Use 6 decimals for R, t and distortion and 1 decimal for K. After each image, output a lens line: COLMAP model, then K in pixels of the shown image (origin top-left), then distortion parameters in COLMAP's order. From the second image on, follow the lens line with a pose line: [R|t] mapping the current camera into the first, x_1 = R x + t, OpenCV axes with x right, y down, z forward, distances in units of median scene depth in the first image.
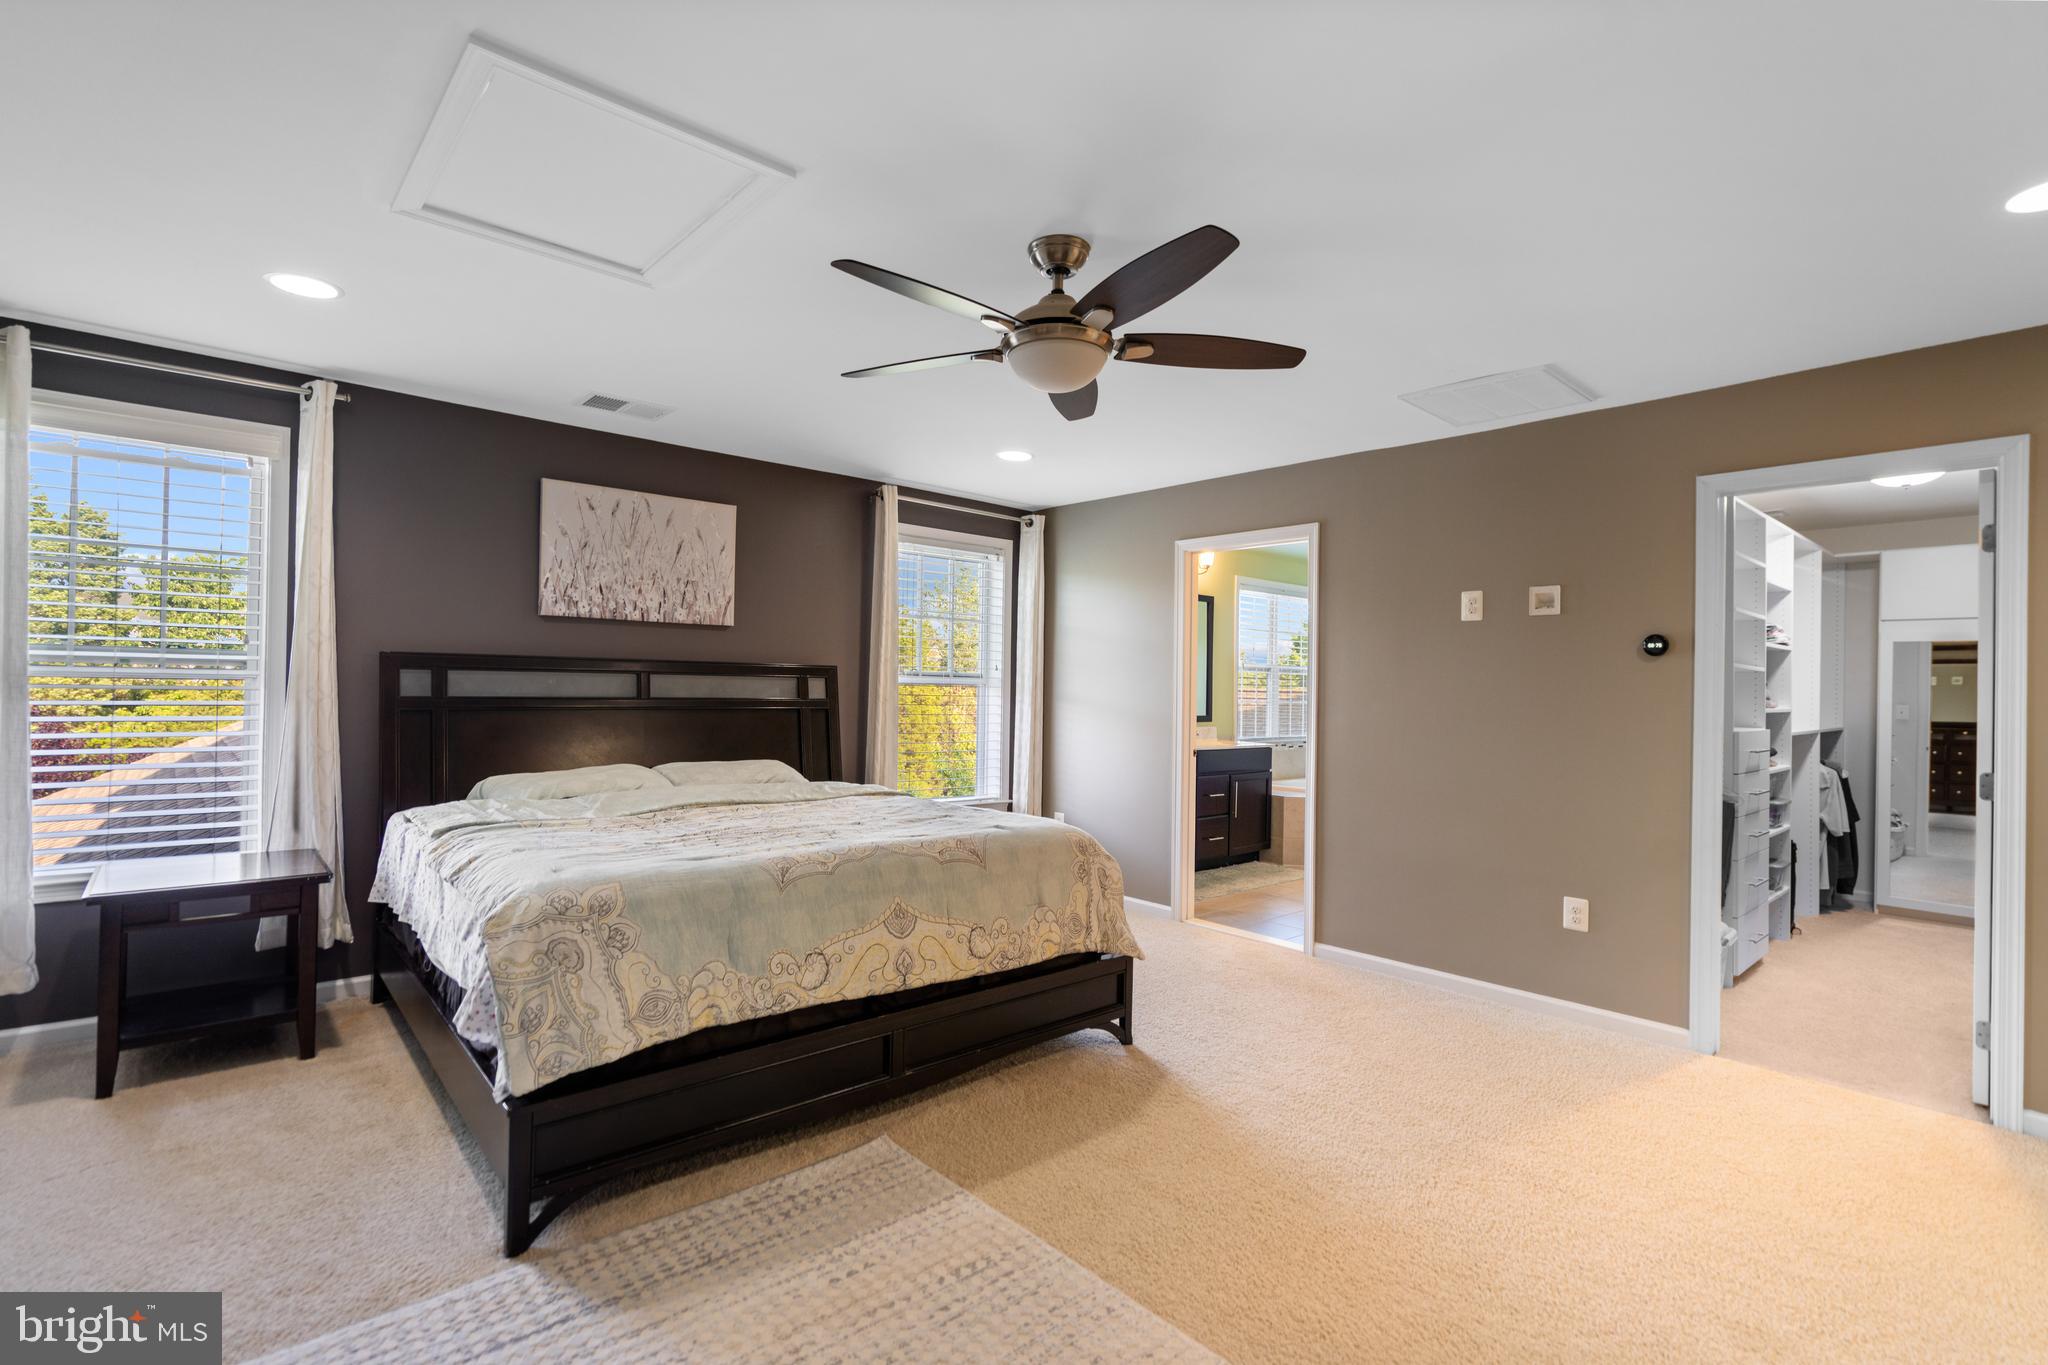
lens RADIAL K [[952.7, 0, 1023.6], [0, 952.7, 686.3], [0, 0, 1]] dist [-0.014296, -0.000271]
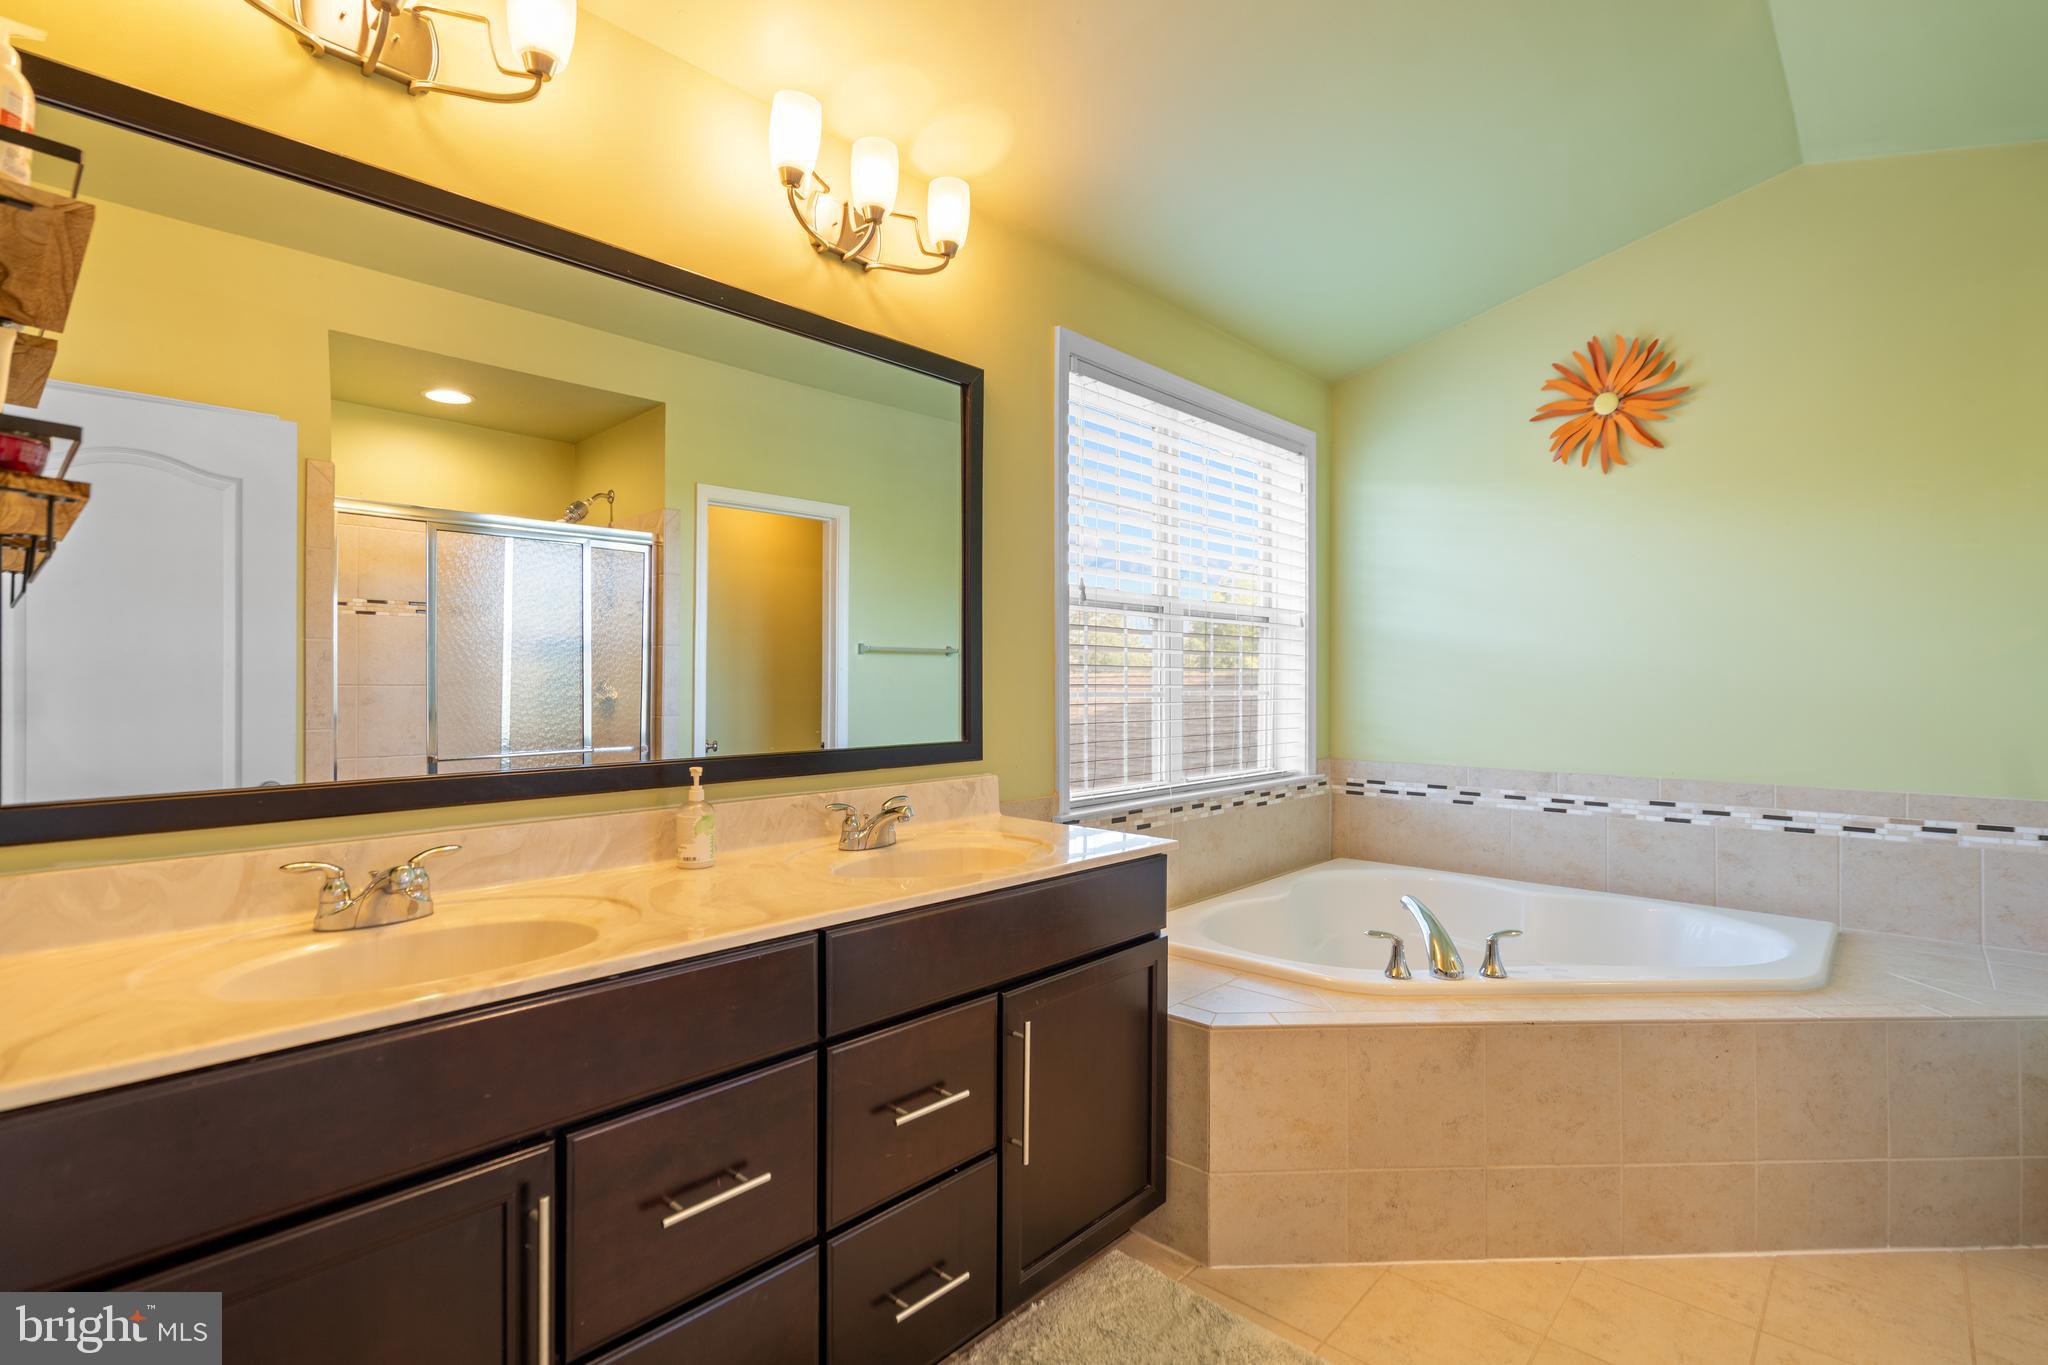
lens RADIAL K [[952.7, 0, 1025.9], [0, 952.7, 680.0], [0, 0, 1]] dist [-0.014296, -0.000271]
pose [[0.994065, -0.014537, 0.107814, 0.178995], [0.014132, 0.999890, 0.004519, 0.008974], [-0.107868, -0.002968, 0.994161, 0.682944]]
